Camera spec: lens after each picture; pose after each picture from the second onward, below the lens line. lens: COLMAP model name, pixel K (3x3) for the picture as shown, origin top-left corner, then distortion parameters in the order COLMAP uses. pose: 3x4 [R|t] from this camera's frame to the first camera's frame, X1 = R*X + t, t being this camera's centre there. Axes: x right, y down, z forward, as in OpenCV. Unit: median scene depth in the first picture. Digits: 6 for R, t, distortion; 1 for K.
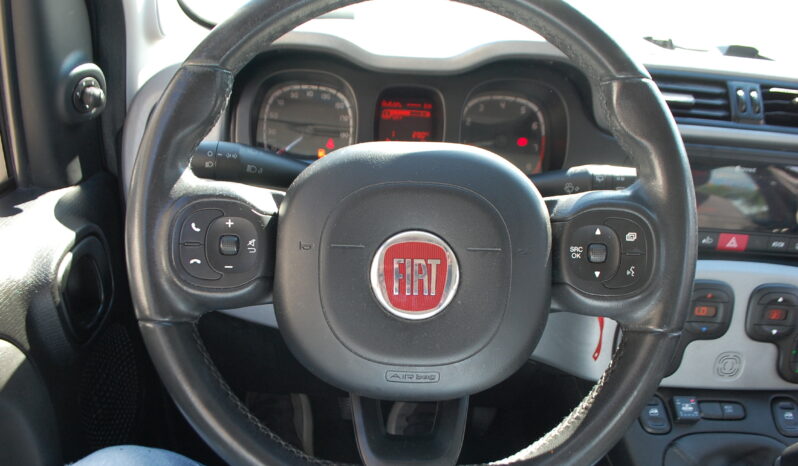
lens RADIAL K [[610.4, 0, 398.5], [0, 610.4, 245.9], [0, 0, 1]] dist [-0.084827, -0.000638]
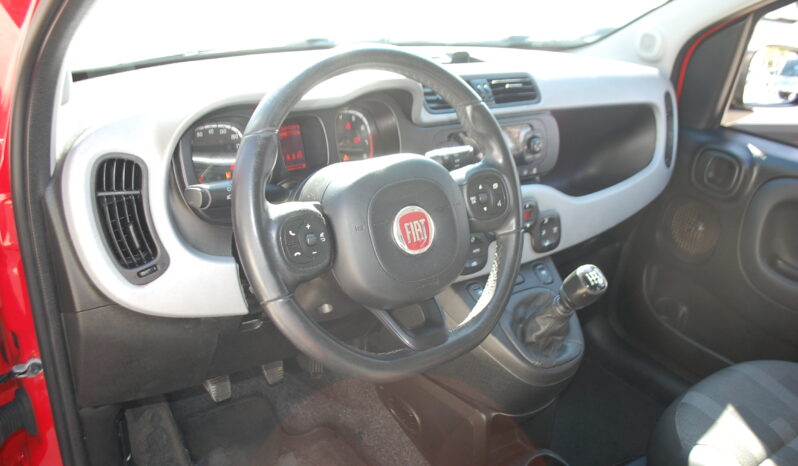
lens RADIAL K [[668.0, 0, 399.0], [0, 668.0, 233.0], [0, 0, 1]] dist [-0.084976, 0.000032]
pose [[0.814318, -0.238514, 0.529148, -0.661346], [0.230374, 0.969597, 0.082519, -0.073603], [-0.532742, 0.054706, 0.844508, -0.401791]]
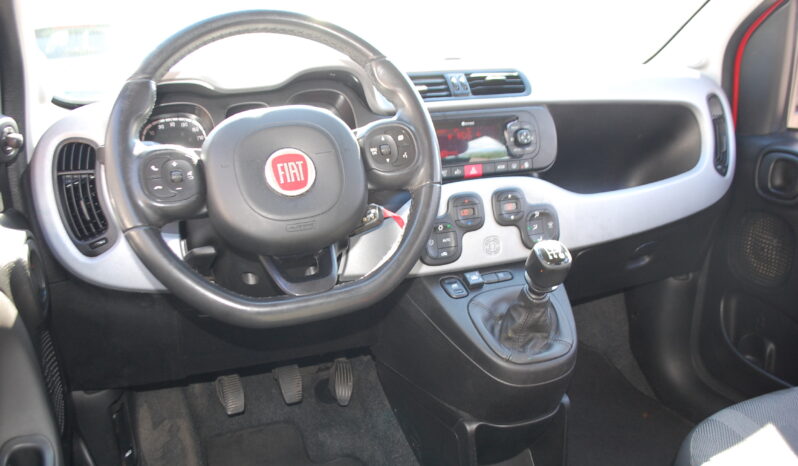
lens RADIAL K [[647.0, 0, 399.0], [0, 647.0, 233.0], [0, 0, 1]] dist [-0.086812, -0.002720]
pose [[0.927511, -0.187470, 0.323386, -0.199817], [0.244177, 0.958914, -0.144438, 0.353509], [-0.283022, 0.212931, 0.935179, -0.501302]]
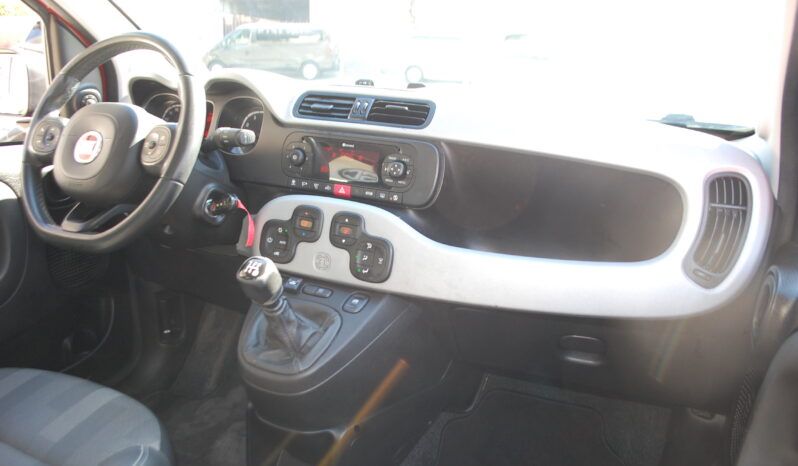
lens RADIAL K [[610.4, 0, 398.5], [0, 610.4, 245.9], [0, 0, 1]] dist [-0.084827, -0.000638]
pose [[0.912064, 0.106119, -0.396078, 1.407131], [-0.181494, 0.970637, -0.157875, 0.386119], [0.367695, 0.215878, 0.904543, -0.434940]]
